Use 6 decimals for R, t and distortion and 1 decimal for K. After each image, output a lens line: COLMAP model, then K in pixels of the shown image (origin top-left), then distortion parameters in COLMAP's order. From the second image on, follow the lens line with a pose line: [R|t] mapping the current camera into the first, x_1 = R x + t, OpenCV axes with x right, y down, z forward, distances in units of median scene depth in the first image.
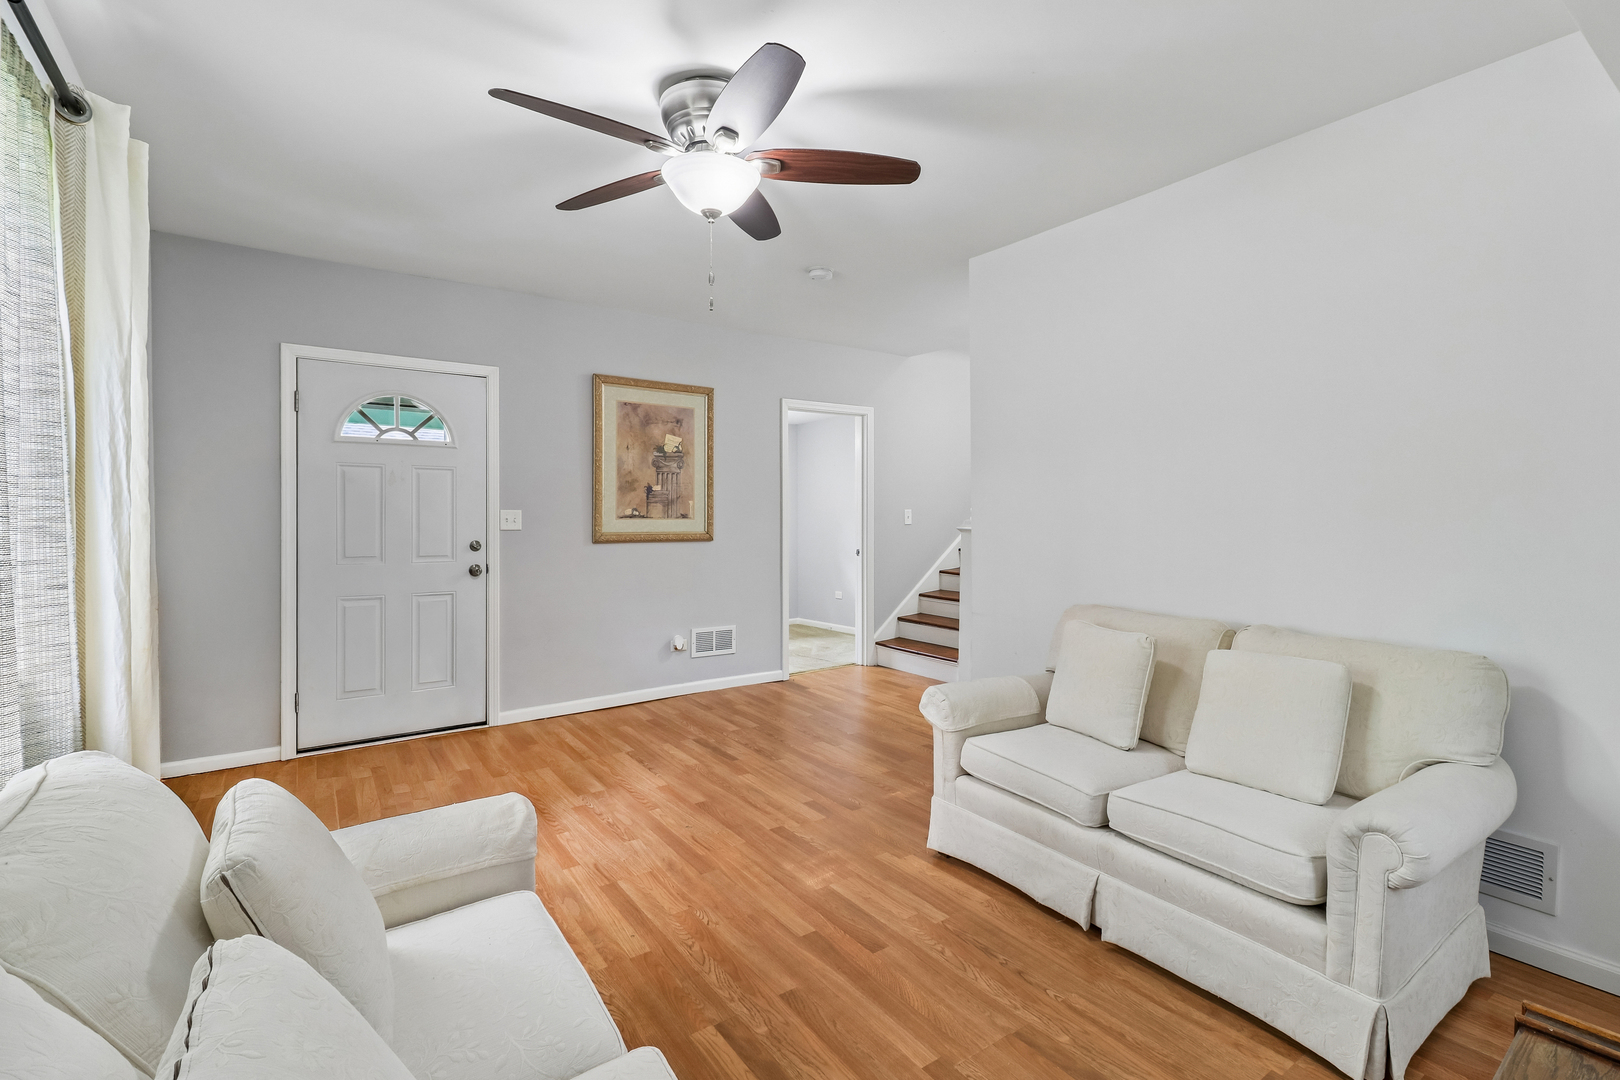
lens RADIAL K [[741.3, 0, 811.3], [0, 741.3, 530.7], [0, 0, 1]] dist [0.000710, 0.000051]
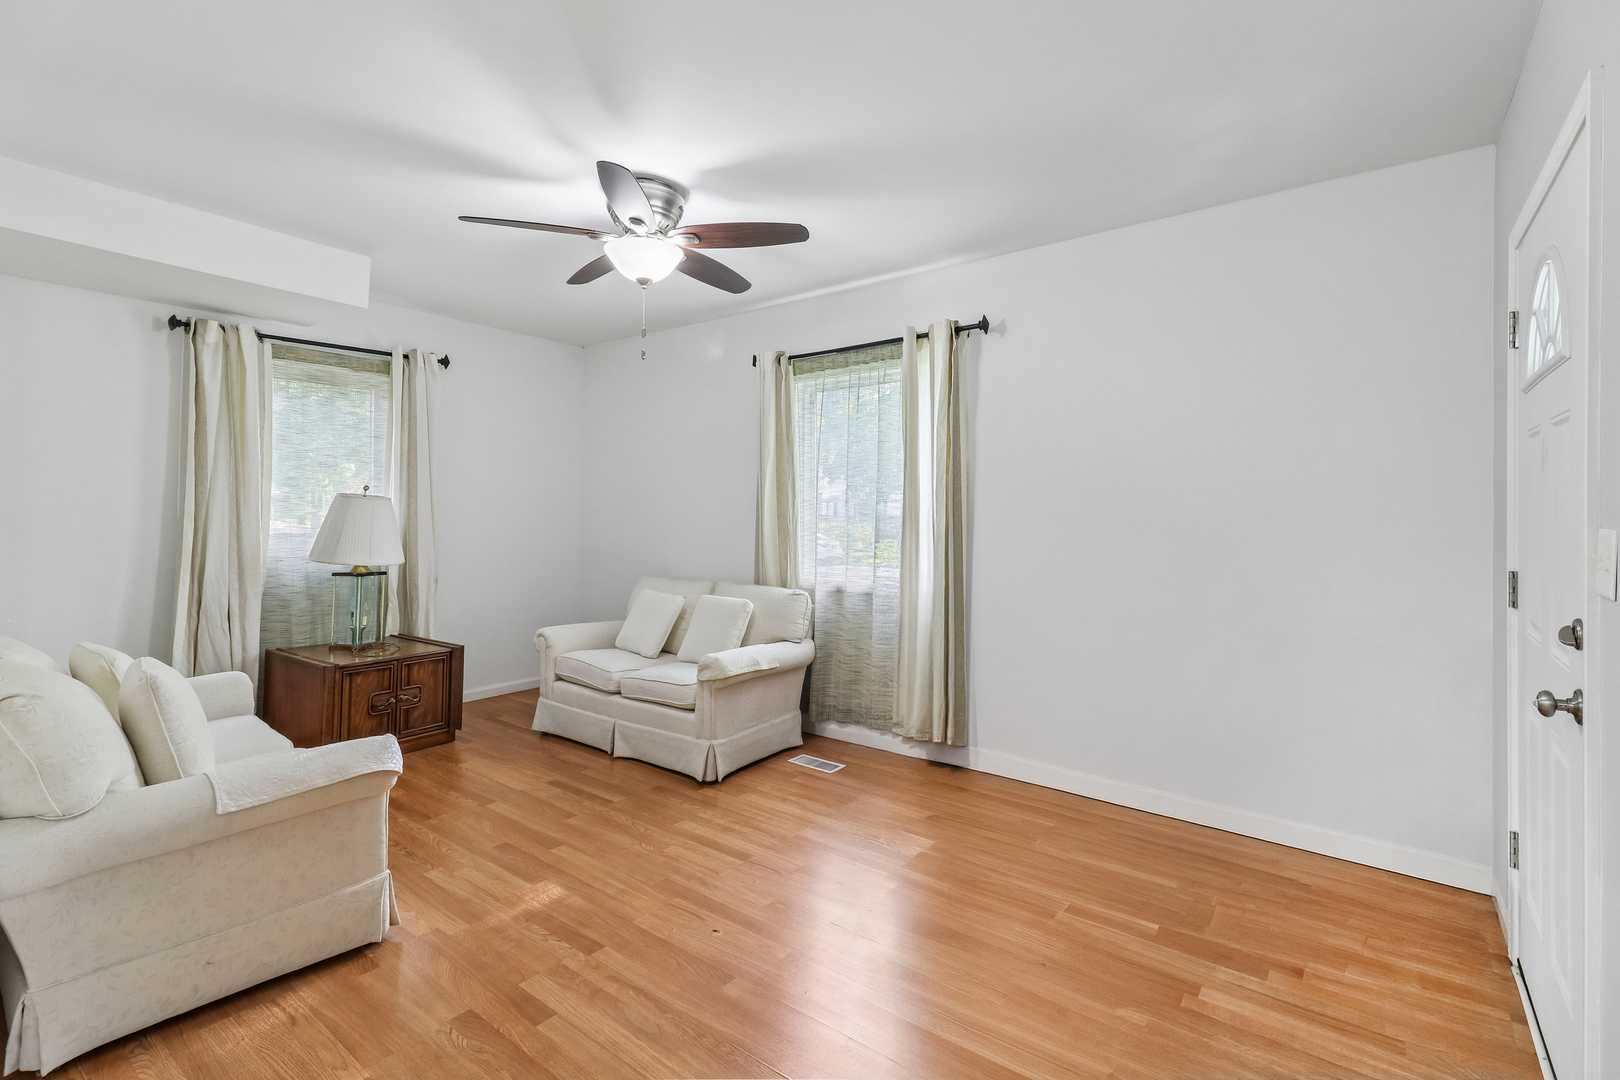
lens RADIAL K [[741.3, 0, 814.3], [0, 741.3, 525.7], [0, 0, 1]] dist [0.000710, 0.000051]
pose [[-0.953240, -0.002551, -0.302202, -0.035655], [-0.016883, 0.998852, 0.044821, -0.063519], [0.301741, 0.047827, -0.952189, 2.046363]]
